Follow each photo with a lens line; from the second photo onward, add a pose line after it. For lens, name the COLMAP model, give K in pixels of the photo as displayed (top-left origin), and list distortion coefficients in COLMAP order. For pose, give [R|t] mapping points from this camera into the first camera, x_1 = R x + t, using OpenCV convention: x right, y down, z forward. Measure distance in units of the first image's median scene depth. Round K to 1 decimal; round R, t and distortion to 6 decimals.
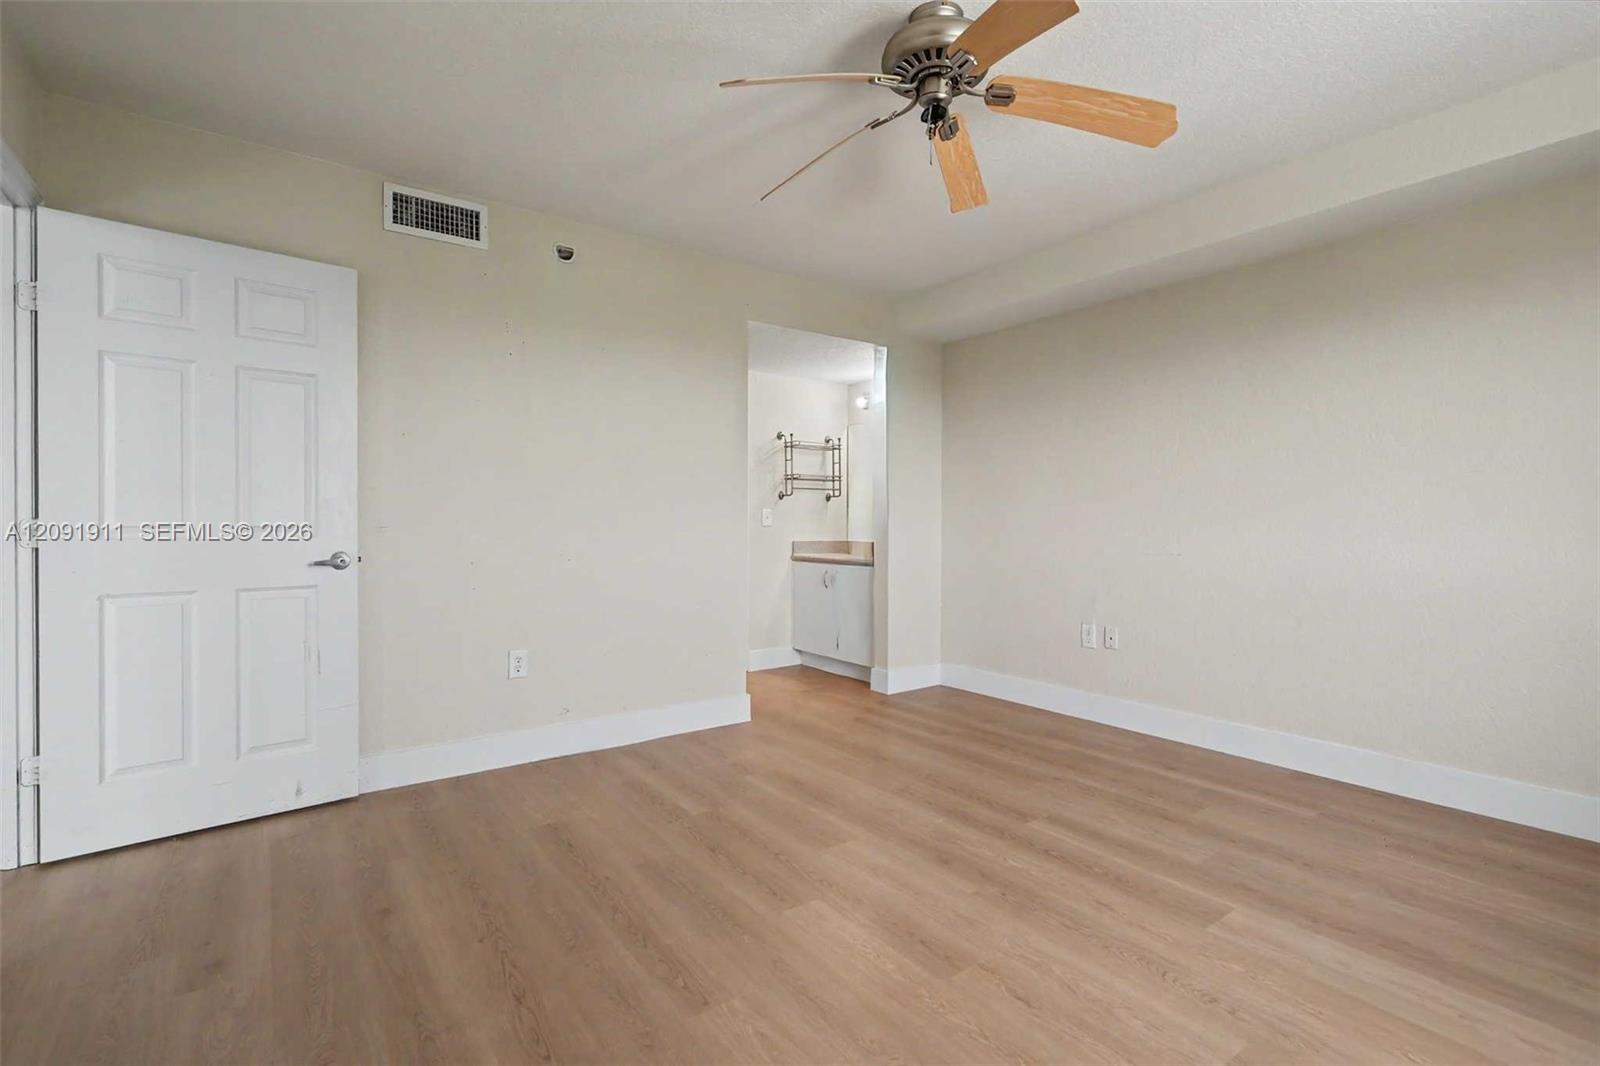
lens RADIAL K [[728.4, 0, 796.4], [0, 728.4, 525.7], [0, 0, 1]] dist [-0.005287, 0.002536]
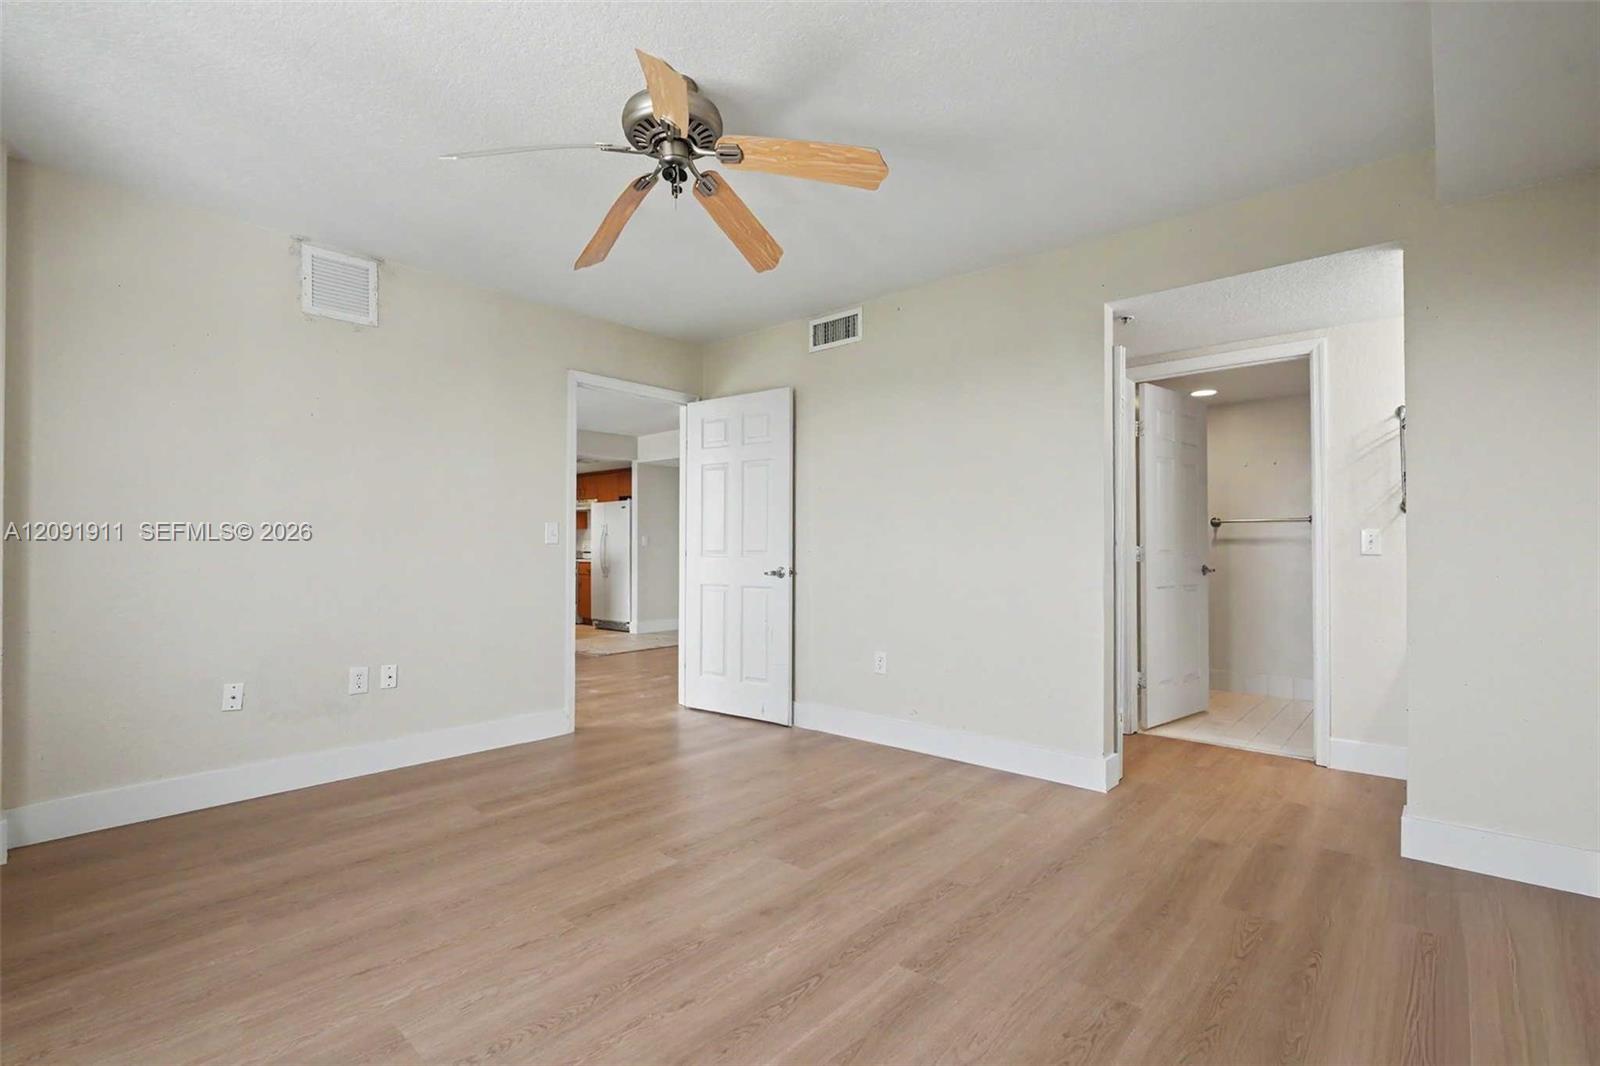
lens RADIAL K [[728.4, 0, 800.7], [0, 728.4, 541.5], [0, 0, 1]] dist [-0.005287, 0.002536]
pose [[0.225350, -0.007533, -0.974249, 0.921456], [-0.006903, 0.999933, -0.009328, -0.004235], [0.974253, 0.008827, 0.225283, 0.677526]]
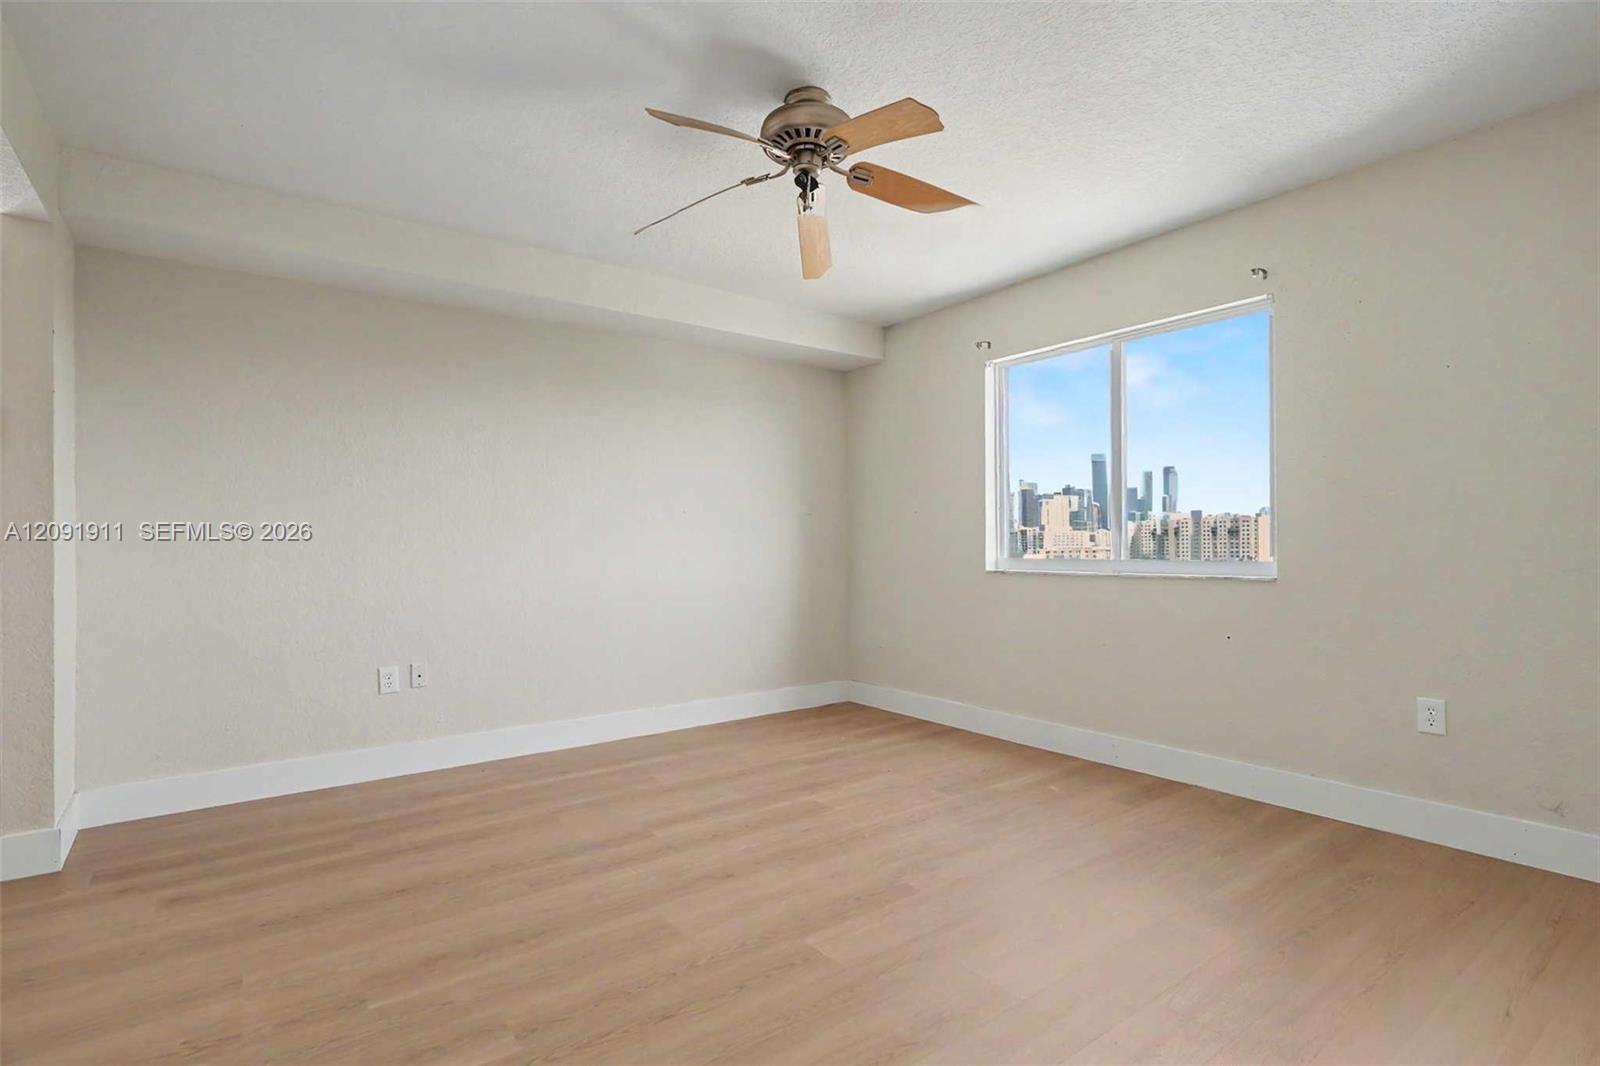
lens RADIAL K [[772.0, 0, 792.2], [0, 772.0, 537.1], [0, 0, 1]] dist [0.003434, 0.000059]
pose [[-0.009733, 0.008736, 0.999914, -0.733547], [0.007501, 0.999934, -0.008663, -0.008179], [-0.999925, 0.007416, -0.009798, 0.747741]]
